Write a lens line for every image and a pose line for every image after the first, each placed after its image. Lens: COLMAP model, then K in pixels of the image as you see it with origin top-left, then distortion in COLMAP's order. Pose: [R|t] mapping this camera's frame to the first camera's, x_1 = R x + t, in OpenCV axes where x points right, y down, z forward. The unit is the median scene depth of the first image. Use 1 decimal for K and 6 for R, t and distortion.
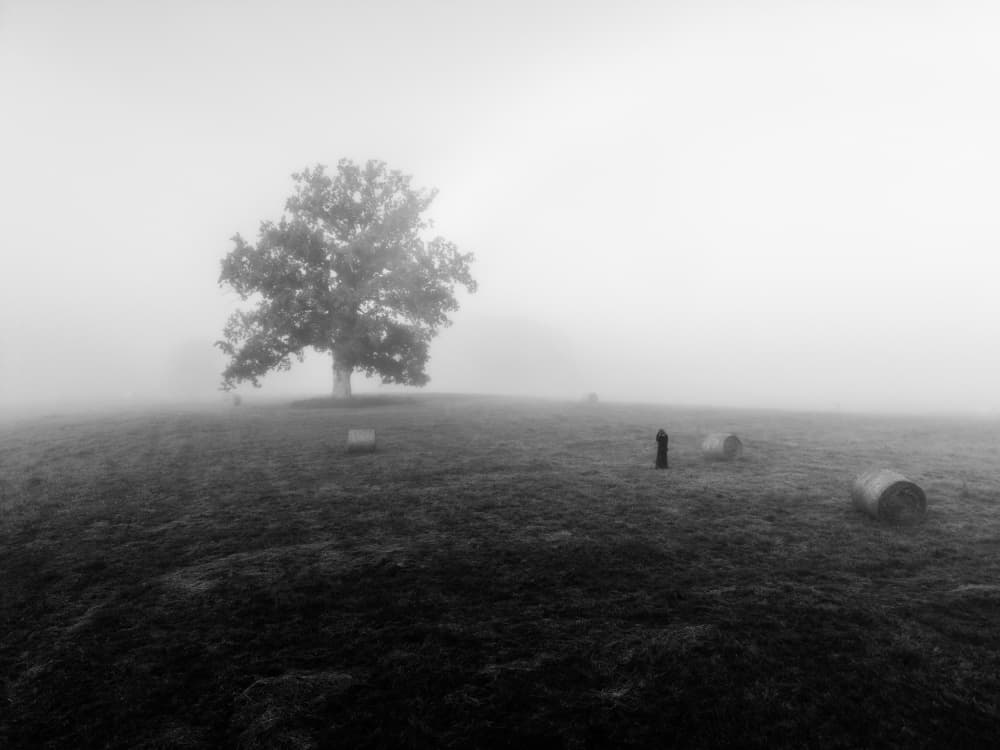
lens RADIAL K [[617.0, 0, 501.9], [0, 617.0, 377.6], [0, 0, 1]] dist [0.033959, -0.001446]
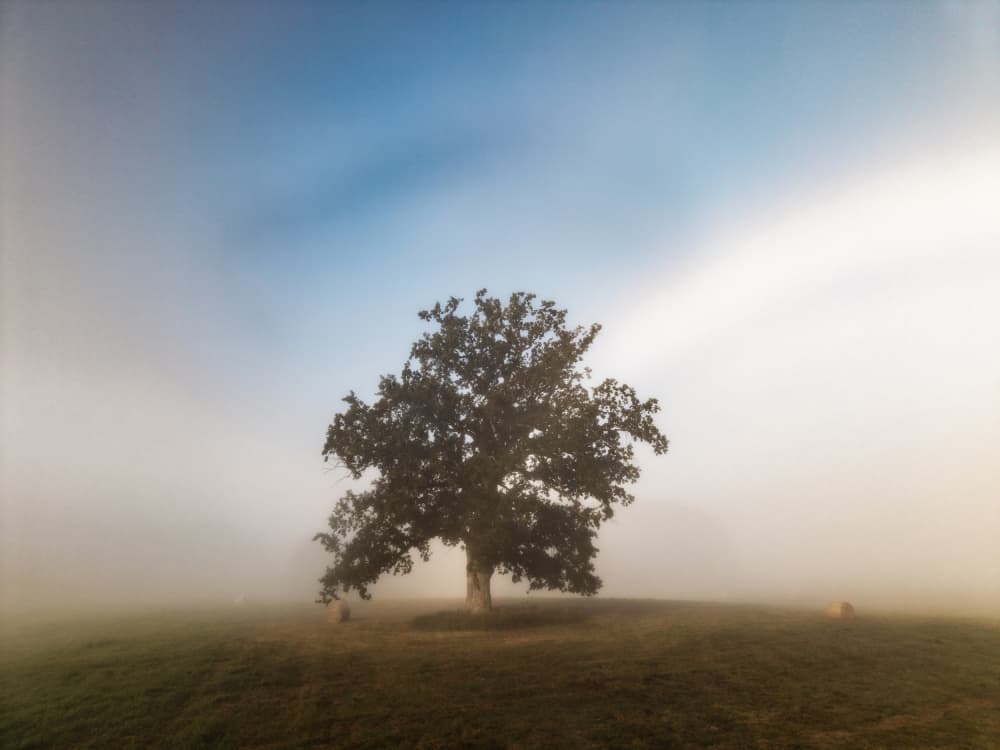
lens RADIAL K [[617.0, 0, 501.9], [0, 617.0, 377.6], [0, 0, 1]] dist [0.033959, -0.001446]
pose [[0.979436, -0.070346, -0.189096, -0.084155], [0.011418, 0.955072, -0.296155, -0.014247], [0.201433, 0.287906, 0.936235, 0.279283]]
